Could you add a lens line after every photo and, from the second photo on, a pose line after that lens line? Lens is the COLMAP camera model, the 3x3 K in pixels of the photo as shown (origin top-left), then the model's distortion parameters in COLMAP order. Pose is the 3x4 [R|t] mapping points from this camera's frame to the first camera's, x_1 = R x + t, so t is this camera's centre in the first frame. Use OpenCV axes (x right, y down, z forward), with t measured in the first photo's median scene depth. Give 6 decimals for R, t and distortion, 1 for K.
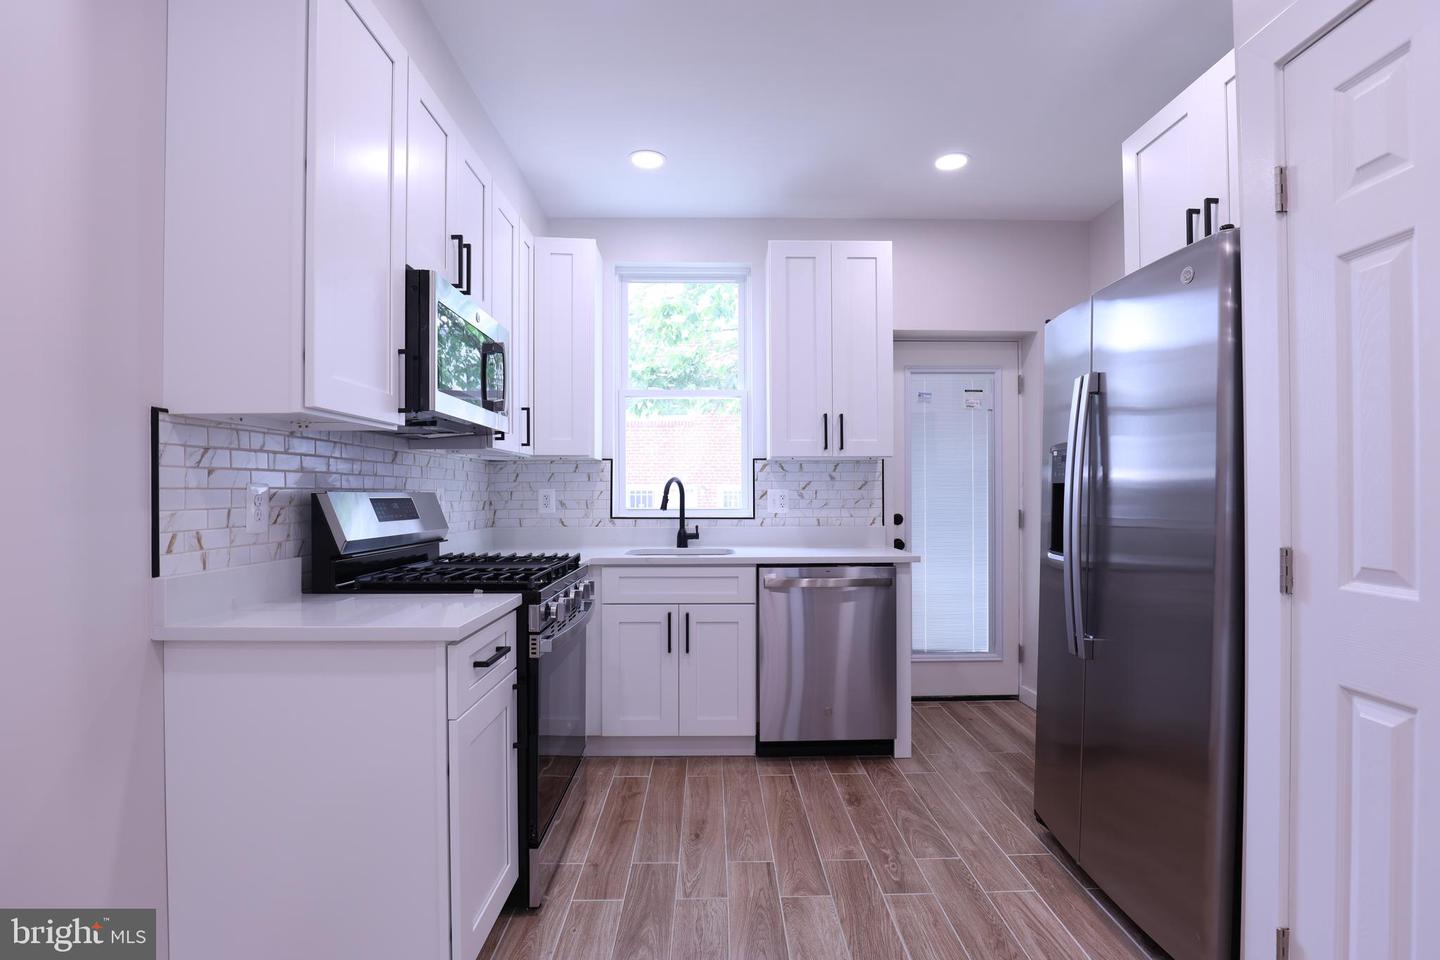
lens RADIAL K [[652.7, 0, 727.2], [0, 652.7, 486.6], [0, 0, 1]] dist [-0.004860, 0.000446]
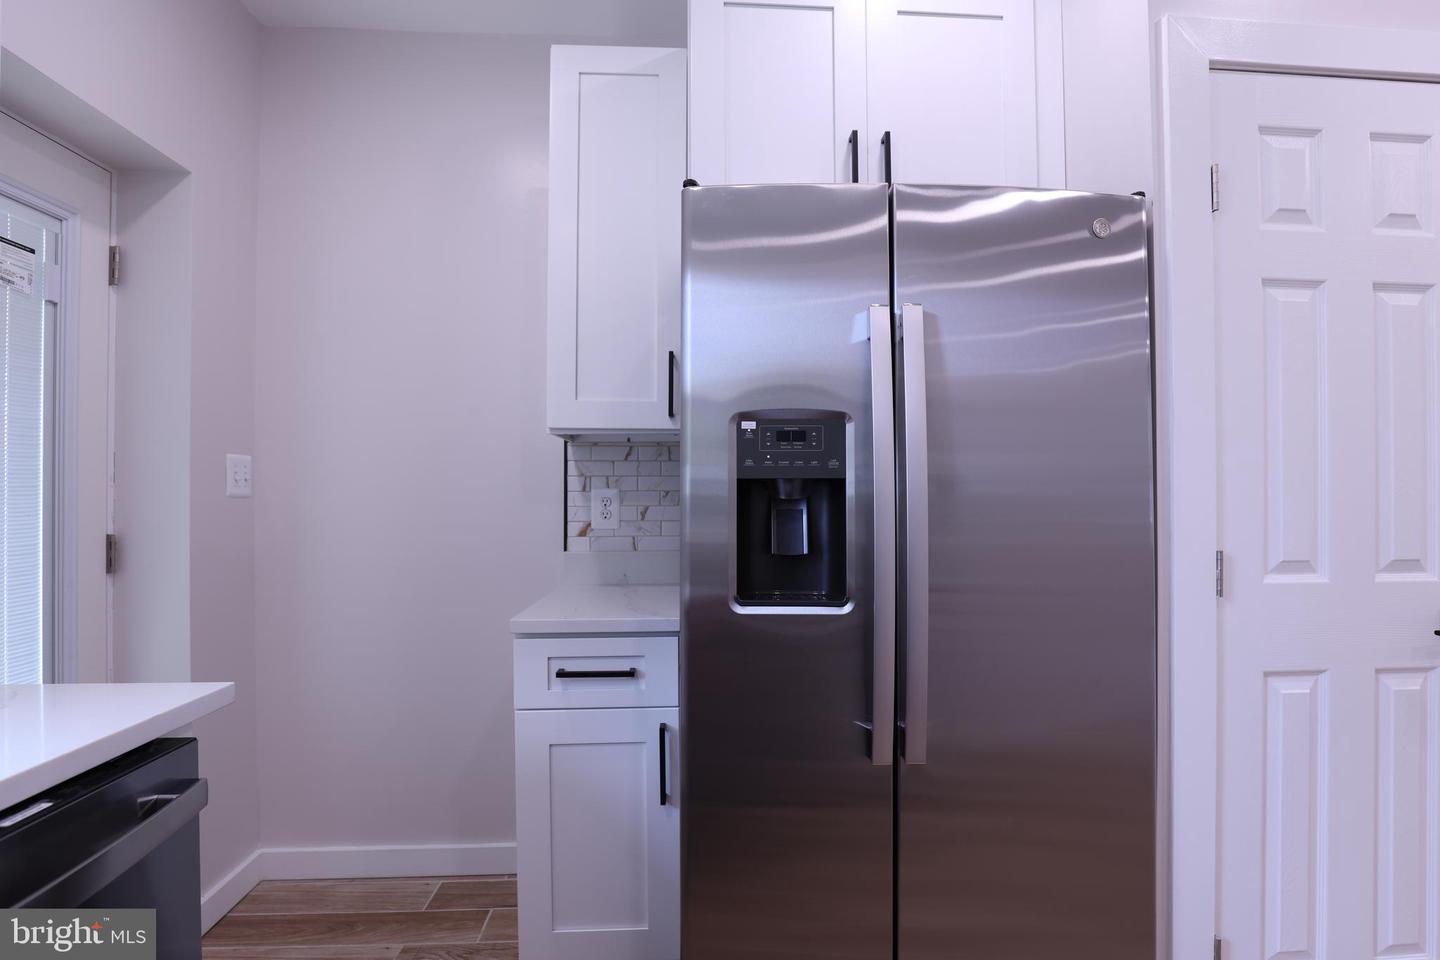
lens RADIAL K [[652.7, 0, 719.2], [0, 652.7, 482.9], [0, 0, 1]] dist [-0.004860, 0.000446]
pose [[-0.039001, 0.017220, 0.999091, -0.117349], [-0.007791, 0.999816, -0.017537, 0.016057], [-0.999209, -0.008467, -0.038859, 2.016908]]
